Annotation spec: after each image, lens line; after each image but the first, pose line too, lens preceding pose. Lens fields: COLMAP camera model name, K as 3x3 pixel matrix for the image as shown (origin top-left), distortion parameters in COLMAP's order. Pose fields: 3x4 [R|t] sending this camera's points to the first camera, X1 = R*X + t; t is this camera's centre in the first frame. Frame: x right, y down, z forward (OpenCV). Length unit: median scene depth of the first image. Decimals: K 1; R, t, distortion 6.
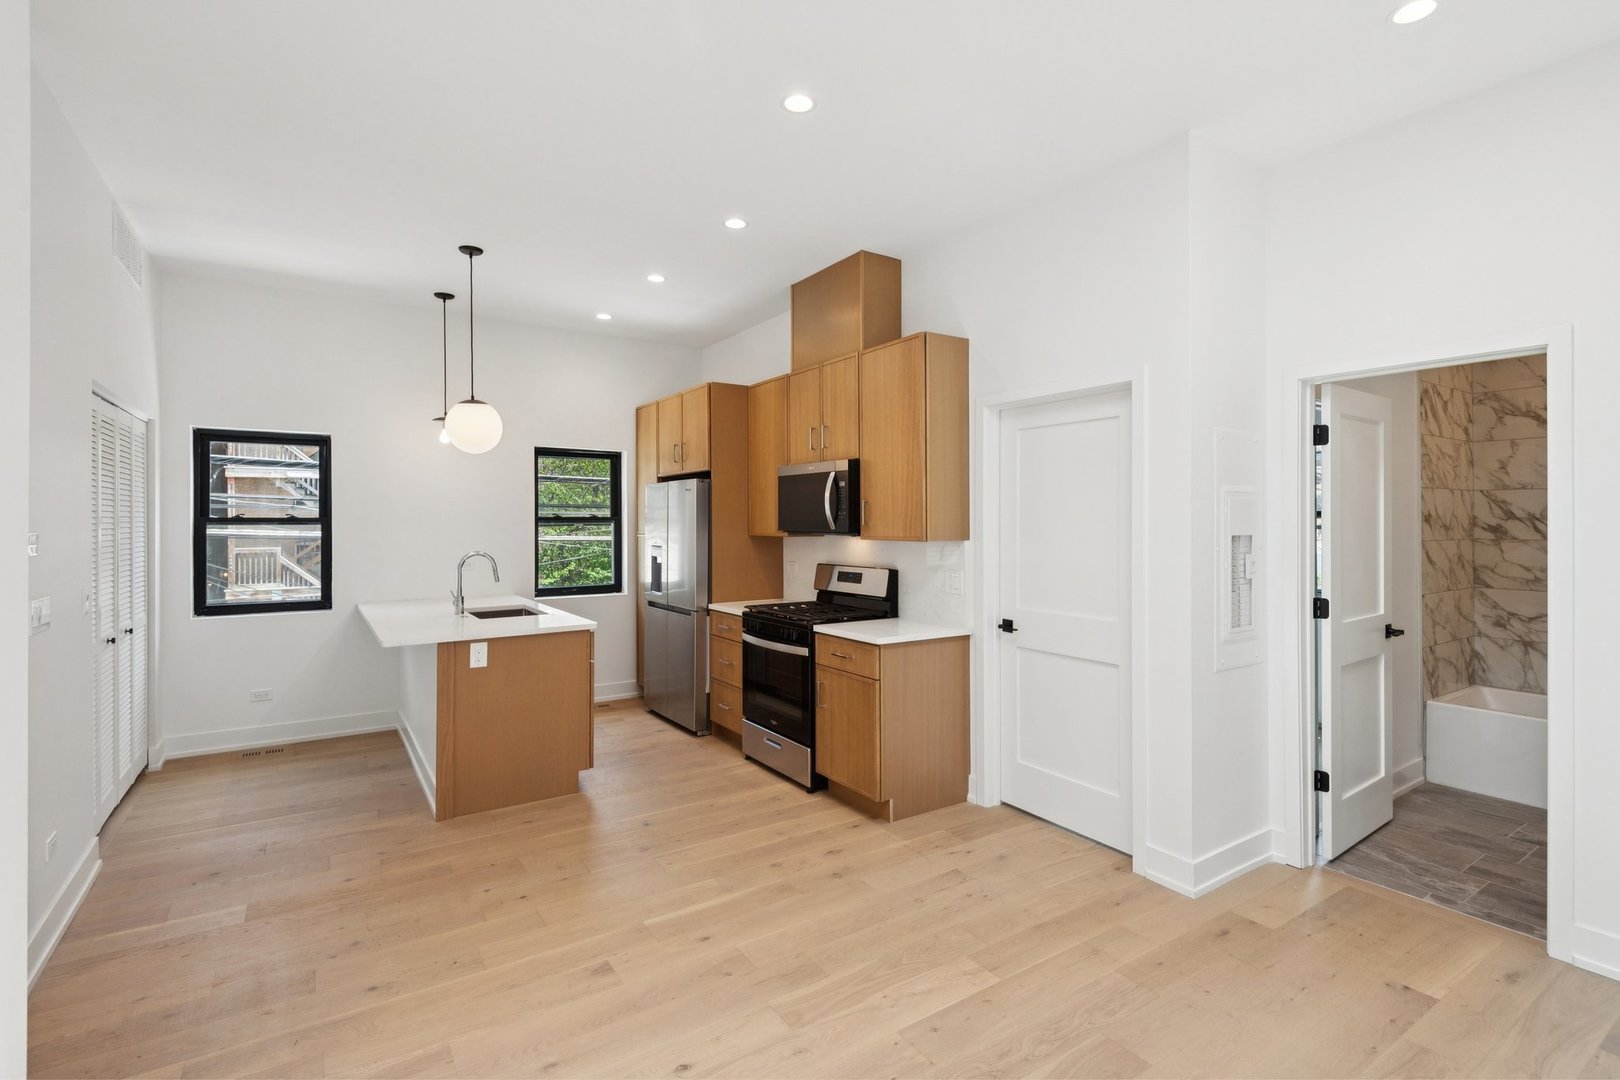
lens RADIAL K [[755.1, 0, 818.7], [0, 755.1, 512.5], [0, 0, 1]] dist [0.041797, -0.022474]
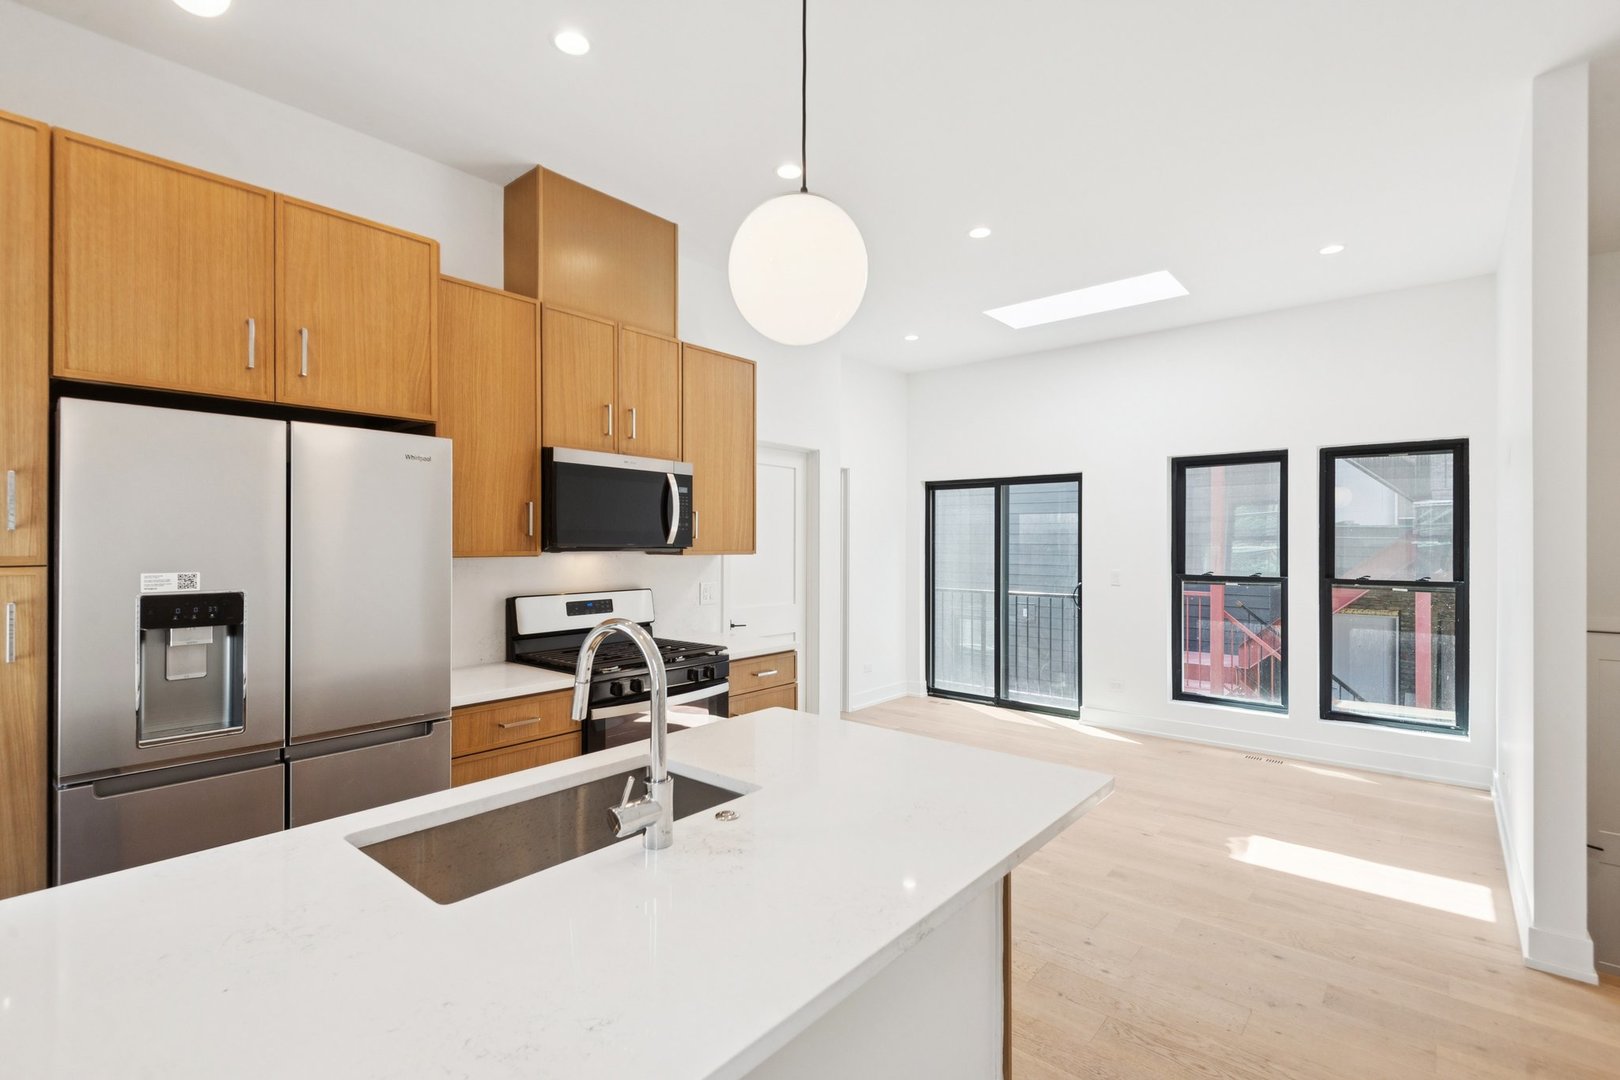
lens RADIAL K [[750.8, 0, 798.3], [0, 750.8, 534.5], [0, 0, 1]] dist [0.045114, -0.021524]
pose [[-0.260781, 0.013262, 0.965307, -0.806072], [-0.008292, 0.999838, -0.015976, 0.024803], [-0.965362, -0.012171, -0.260629, 1.075409]]
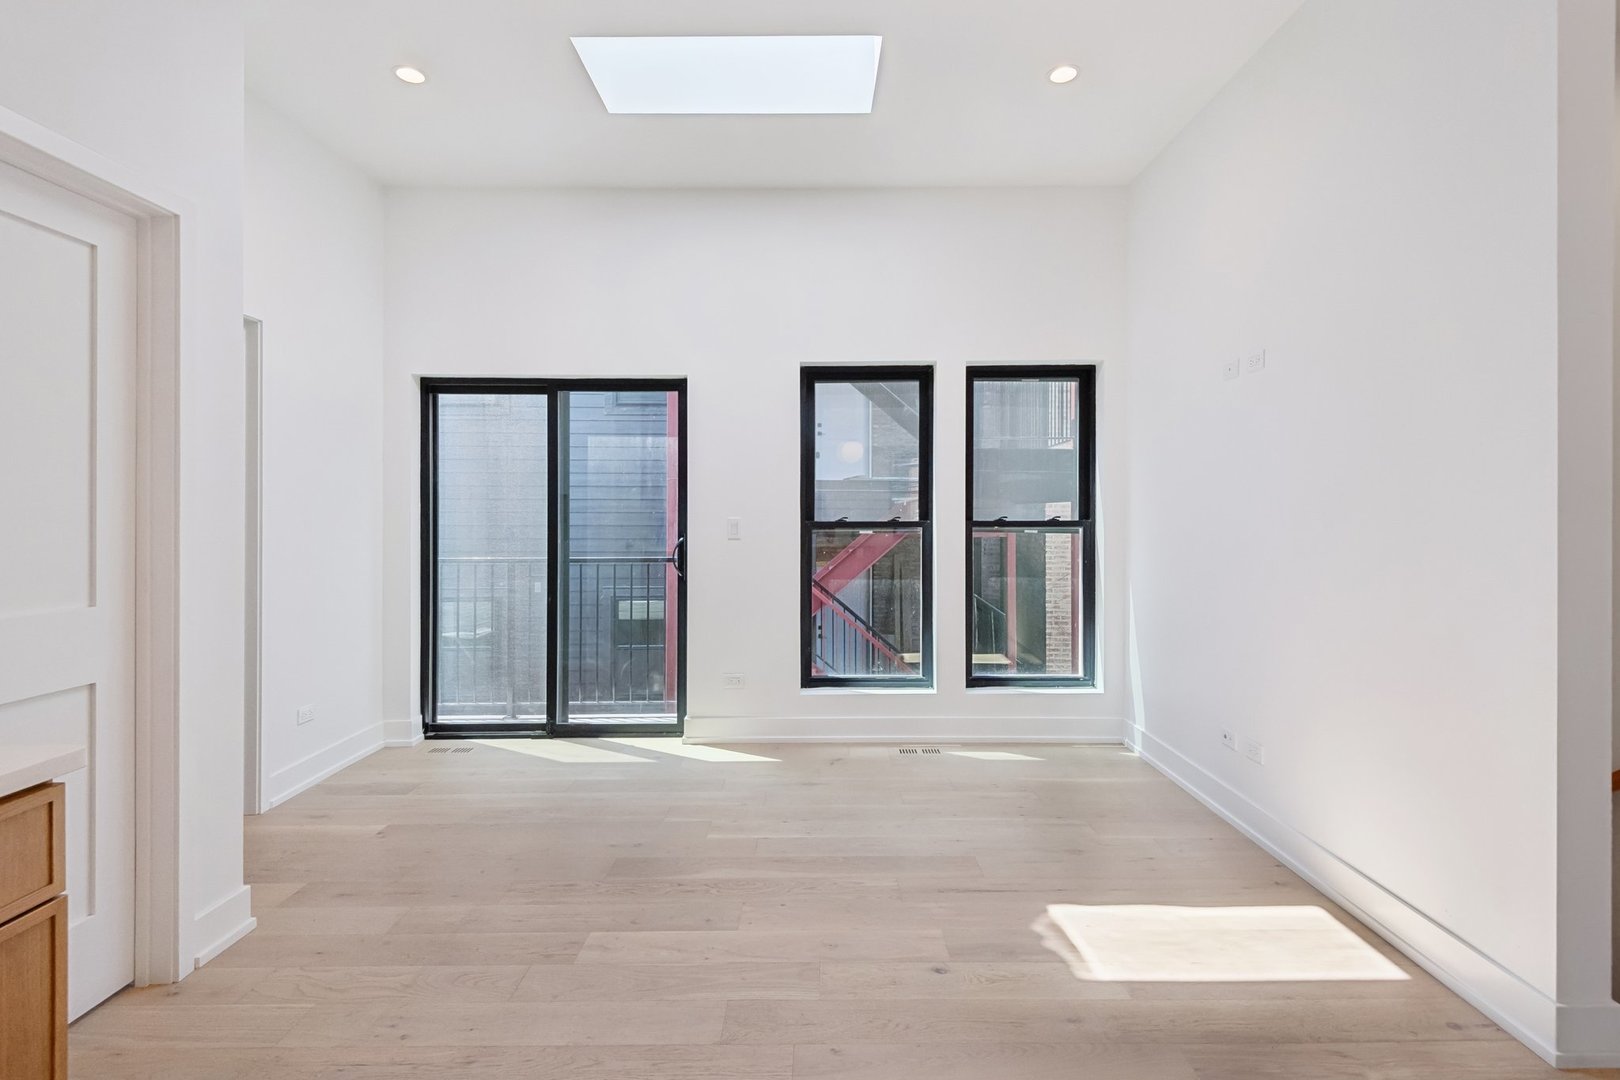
lens RADIAL K [[755.1, 0, 818.7], [0, 755.1, 512.5], [0, 0, 1]] dist [0.041797, -0.022474]
pose [[-0.829357, 0.006637, 0.558679, -0.289767], [0.002687, 0.999965, -0.007891, 0.061966], [-0.558712, -0.005044, -0.829346, 0.914292]]
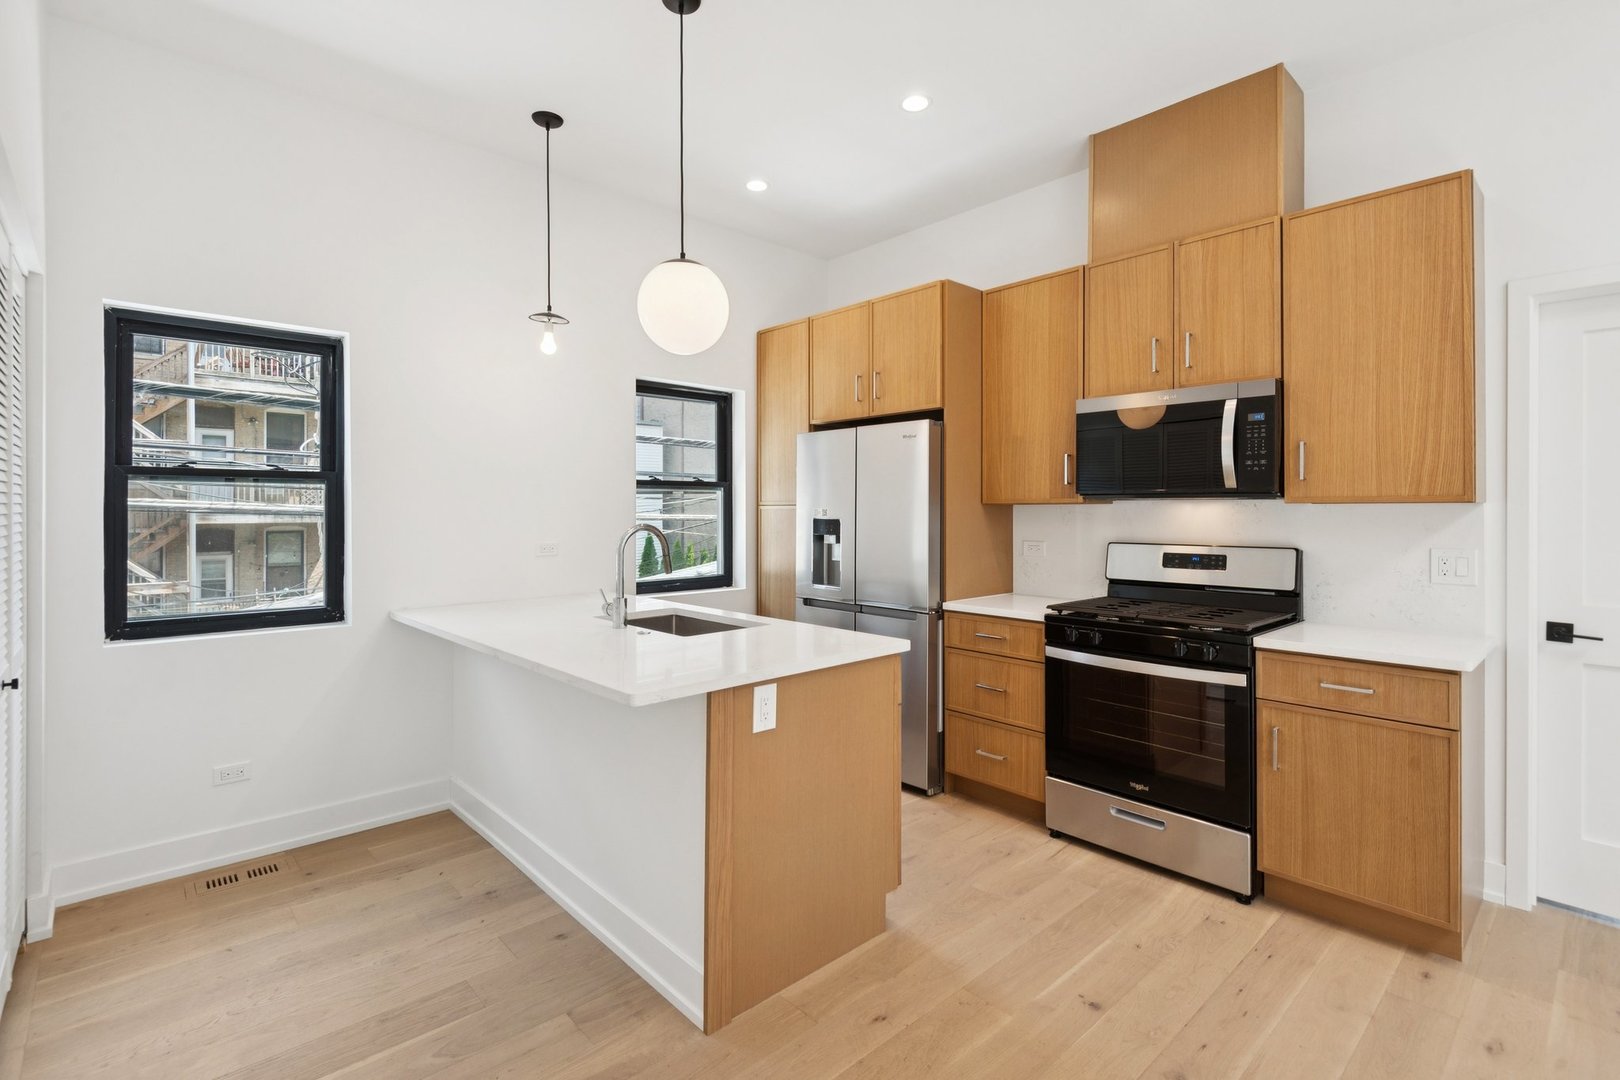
lens RADIAL K [[748.4, 0, 818.7], [0, 748.4, 503.2], [0, 0, 1]] dist [0.028170, -0.012449]
pose [[0.986587, 0.002877, 0.163211, -0.437274], [-0.003076, 0.999995, 0.000963, 0.036107], [-0.163207, -0.001452, 0.986591, 0.413137]]
